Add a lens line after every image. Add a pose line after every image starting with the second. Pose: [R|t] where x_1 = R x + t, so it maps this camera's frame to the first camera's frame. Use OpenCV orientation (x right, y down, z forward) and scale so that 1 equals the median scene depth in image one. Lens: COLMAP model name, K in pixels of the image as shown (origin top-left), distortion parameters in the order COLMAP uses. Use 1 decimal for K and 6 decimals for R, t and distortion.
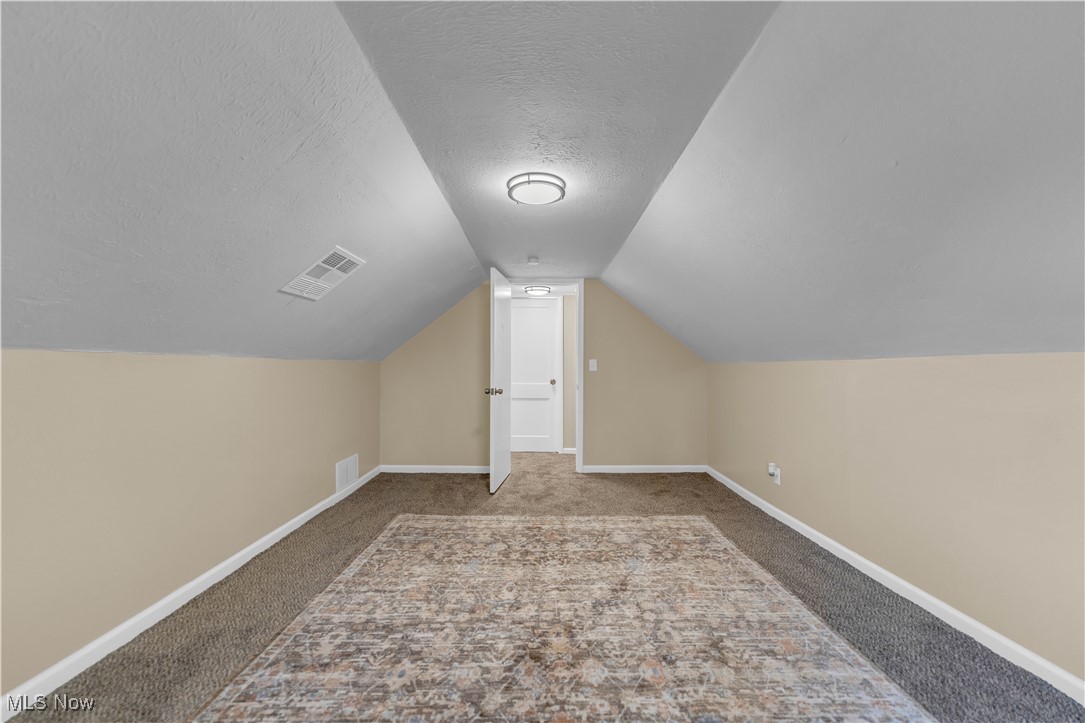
lens RADIAL K [[431.8, 0, 542.5], [0, 431.8, 361.5], [0, 0, 1]] dist [-0.000274, -0.000107]
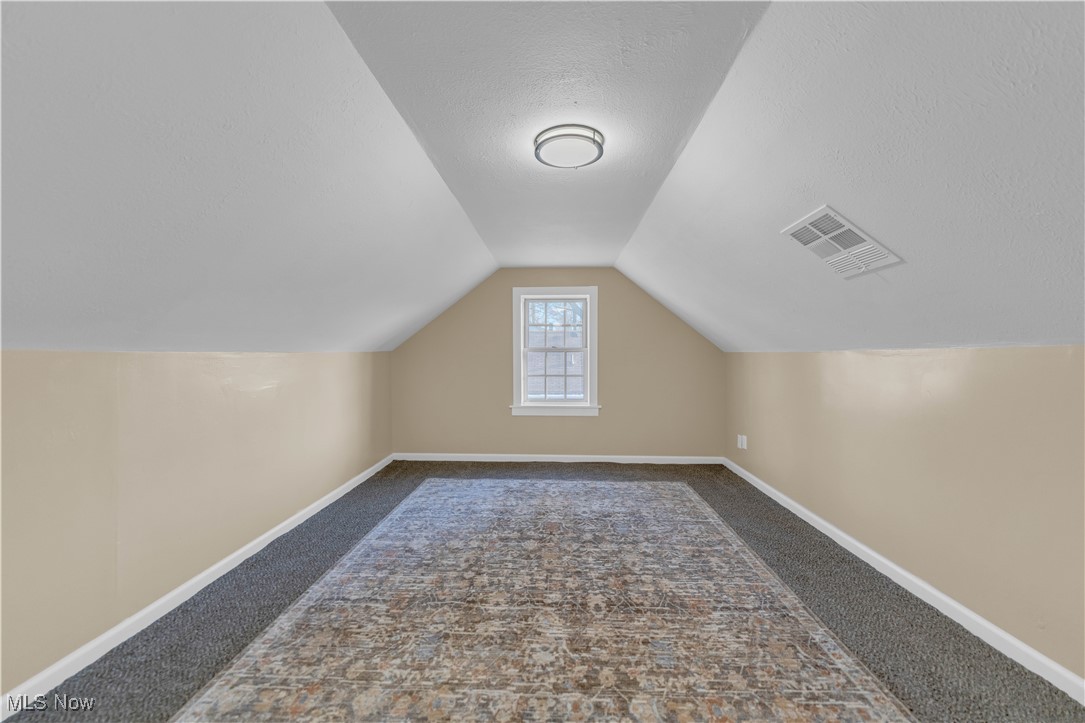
lens RADIAL K [[431.8, 0, 542.5], [0, 431.8, 361.5], [0, 0, 1]] dist [-0.000274, -0.000107]
pose [[-0.999039, 0.000222, 0.043828, -0.000767], [-0.000109, 0.999971, -0.007557, 0.023794], [-0.043828, -0.007554, -0.999011, 2.165875]]
